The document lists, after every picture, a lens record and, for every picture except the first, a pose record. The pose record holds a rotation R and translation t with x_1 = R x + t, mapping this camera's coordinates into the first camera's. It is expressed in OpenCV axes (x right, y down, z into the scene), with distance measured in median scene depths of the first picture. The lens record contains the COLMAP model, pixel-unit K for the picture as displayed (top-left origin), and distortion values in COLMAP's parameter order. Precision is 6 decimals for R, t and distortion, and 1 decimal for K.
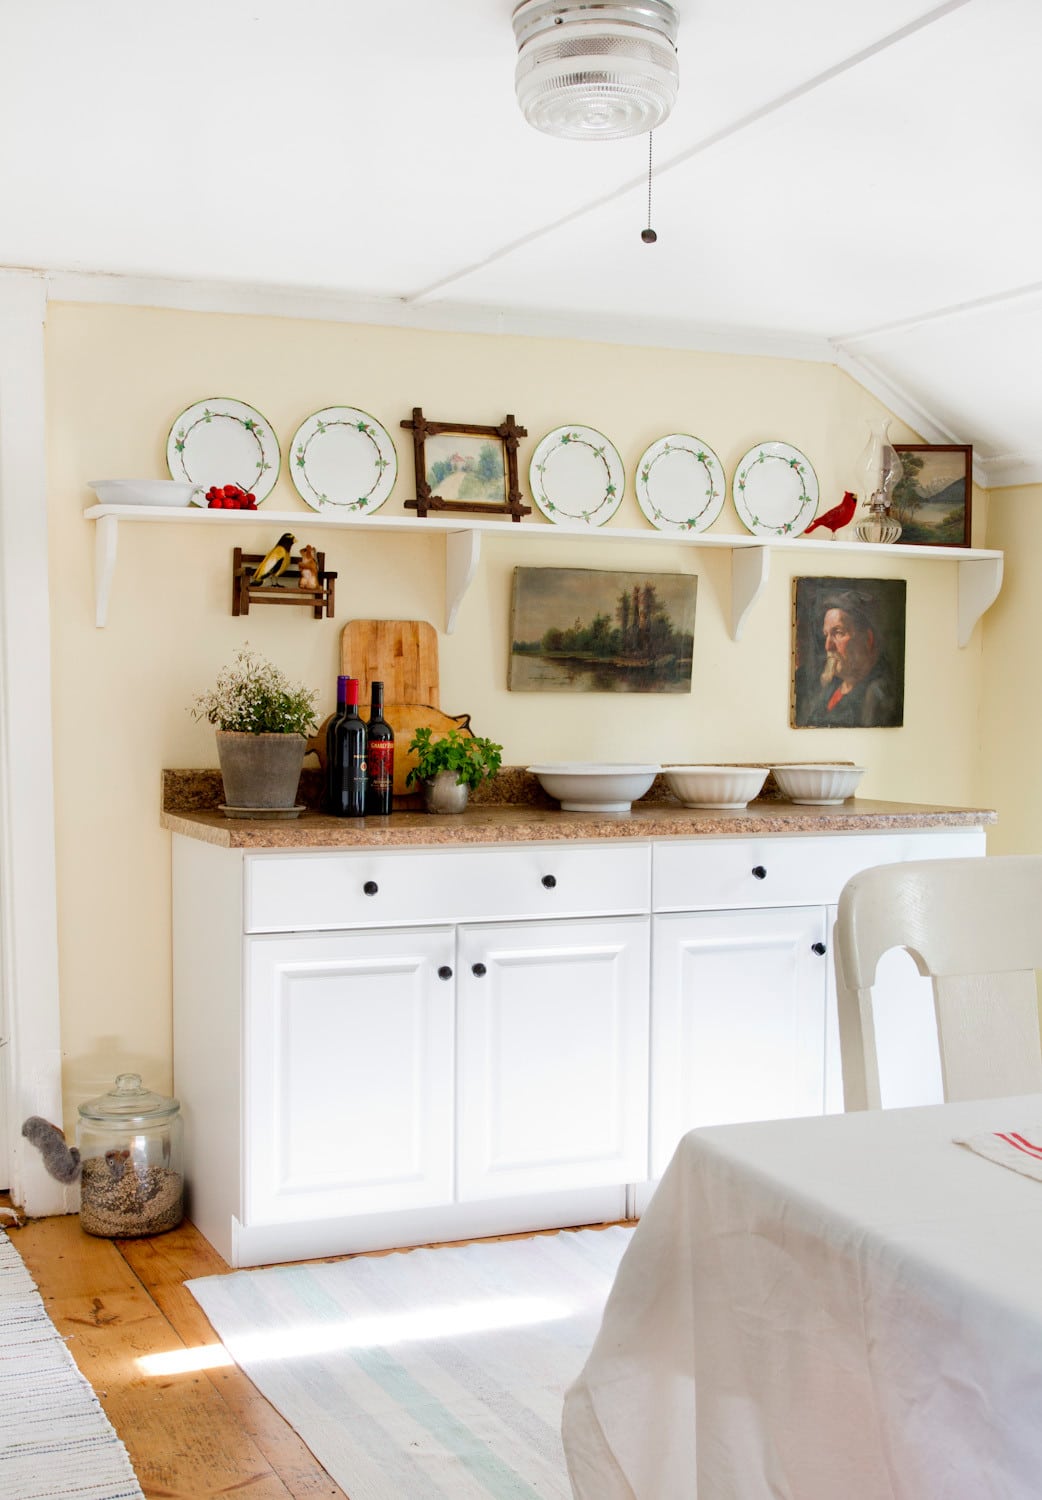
lens RADIAL K [[1813.1, 0, 524.2], [0, 1813.1, 759.2], [0, 0, 1]] dist [-0.024595, 0.000000]
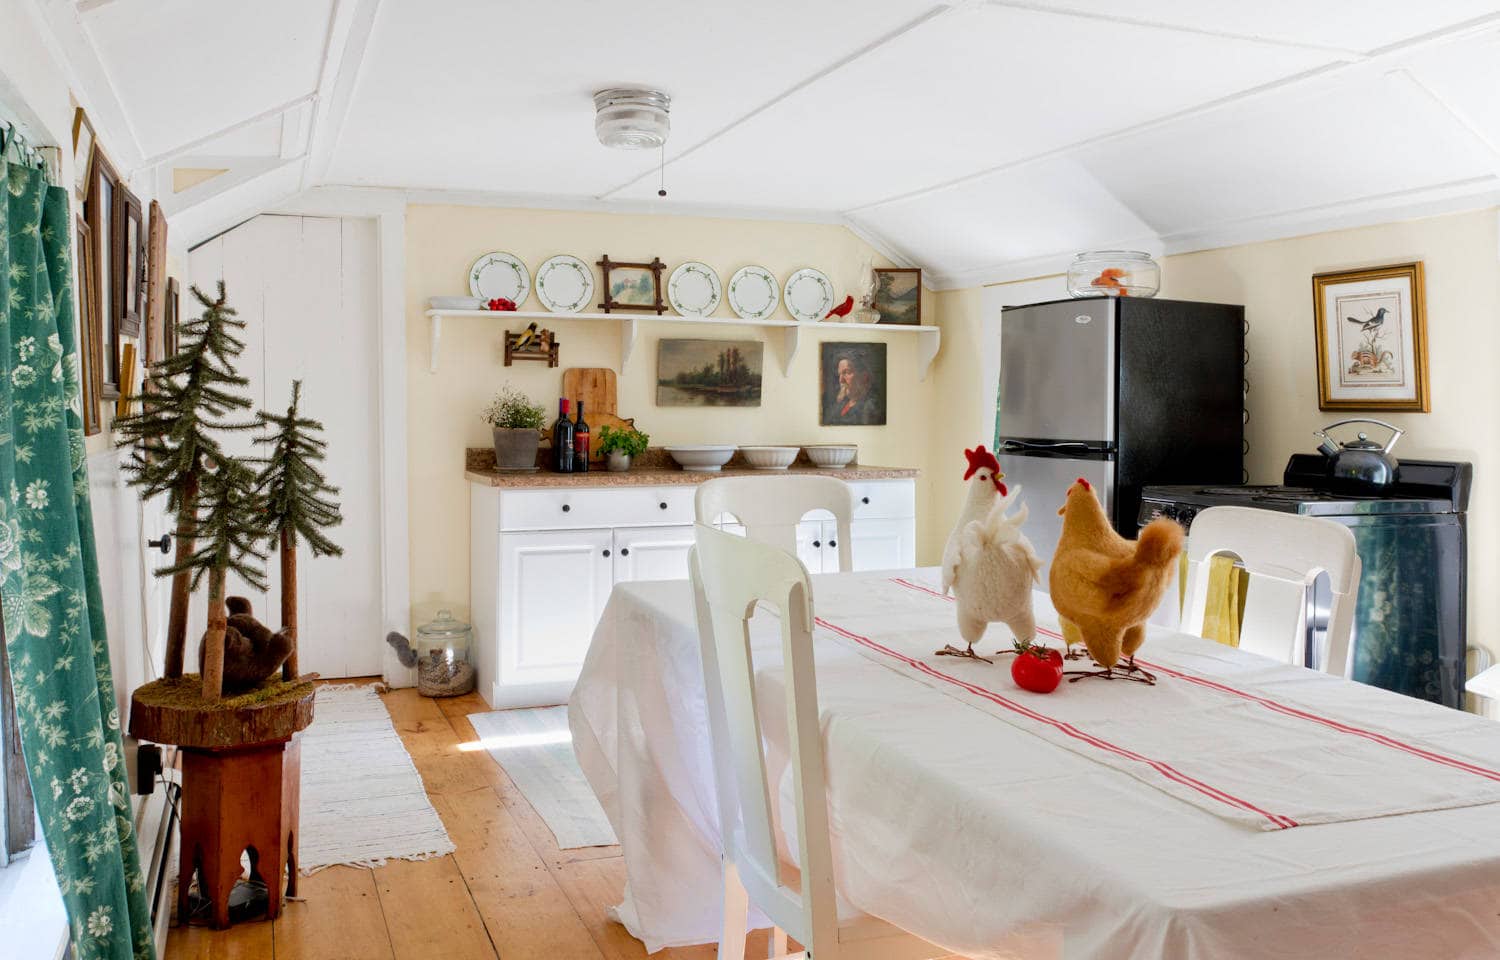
lens RADIAL K [[1262.7, 0, 747.6], [0, 1262.7, 373.0], [0, 0, 1]] dist [-0.011272, -0.009196]
pose [[0.999391, -0.005233, -0.034496, 0.132889], [0.003005, 0.997924, -0.064334, 0.012547], [0.034761, 0.064191, 0.997332, -0.290227]]
